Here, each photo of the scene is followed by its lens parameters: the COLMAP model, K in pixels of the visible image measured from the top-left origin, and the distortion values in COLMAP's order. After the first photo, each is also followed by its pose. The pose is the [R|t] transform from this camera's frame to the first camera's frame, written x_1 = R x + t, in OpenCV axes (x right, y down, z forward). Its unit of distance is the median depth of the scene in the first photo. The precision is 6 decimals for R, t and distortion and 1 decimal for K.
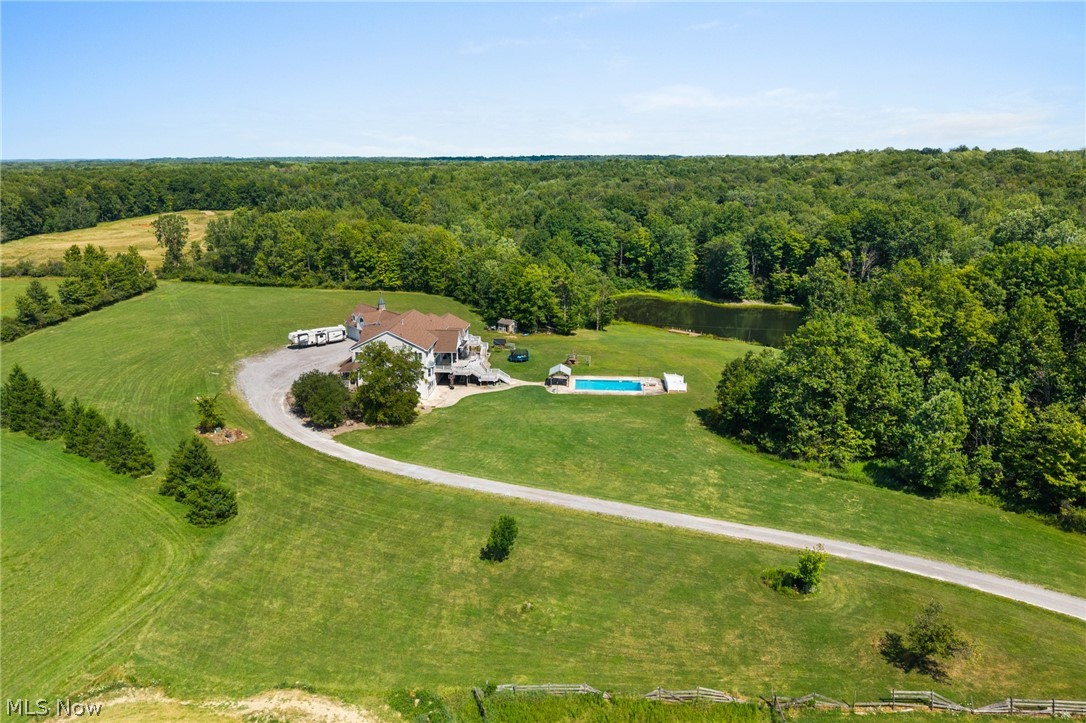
lens RADIAL K [[719.0, 0, 523.5], [0, 719.0, 324.6], [0, 0, 1]] dist [0.027809, -0.022921]
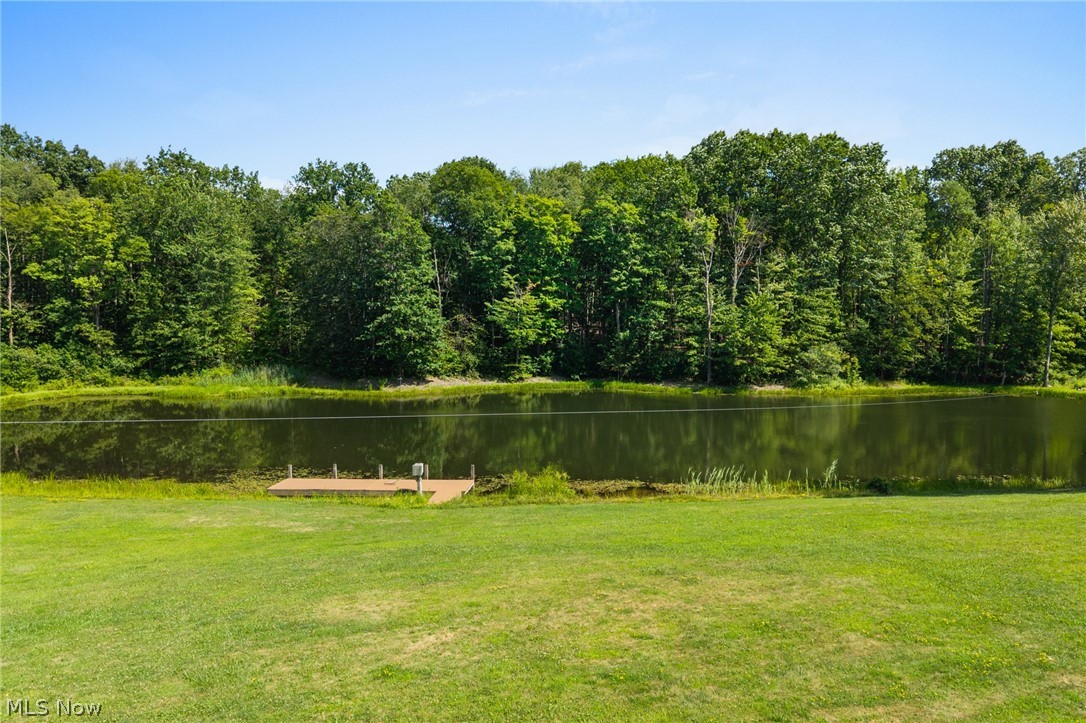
lens RADIAL K [[719.0, 0, 547.2], [0, 719.0, 371.9], [0, 0, 1]] dist [0.027809, -0.022921]
pose [[0.764926, -0.038138, 0.642988, 0.128136], [0.130230, 0.986787, -0.096397, 0.005287], [-0.630816, 0.157473, 0.759785, 0.724923]]
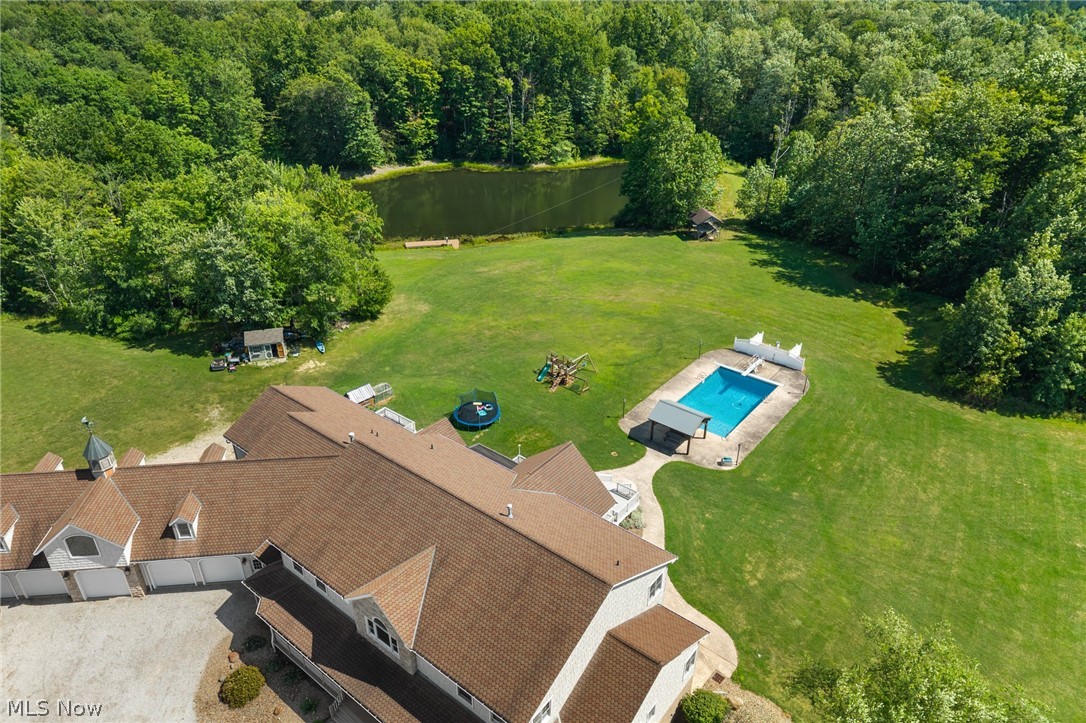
lens RADIAL K [[719.0, 0, 548.3], [0, 719.0, 369.0], [0, 0, 1]] dist [0.027809, -0.022921]
pose [[0.555860, -0.401089, 0.728112, -0.198890], [0.166206, 0.911835, 0.375408, -0.094940], [-0.814491, -0.087658, 0.573516, 0.461338]]
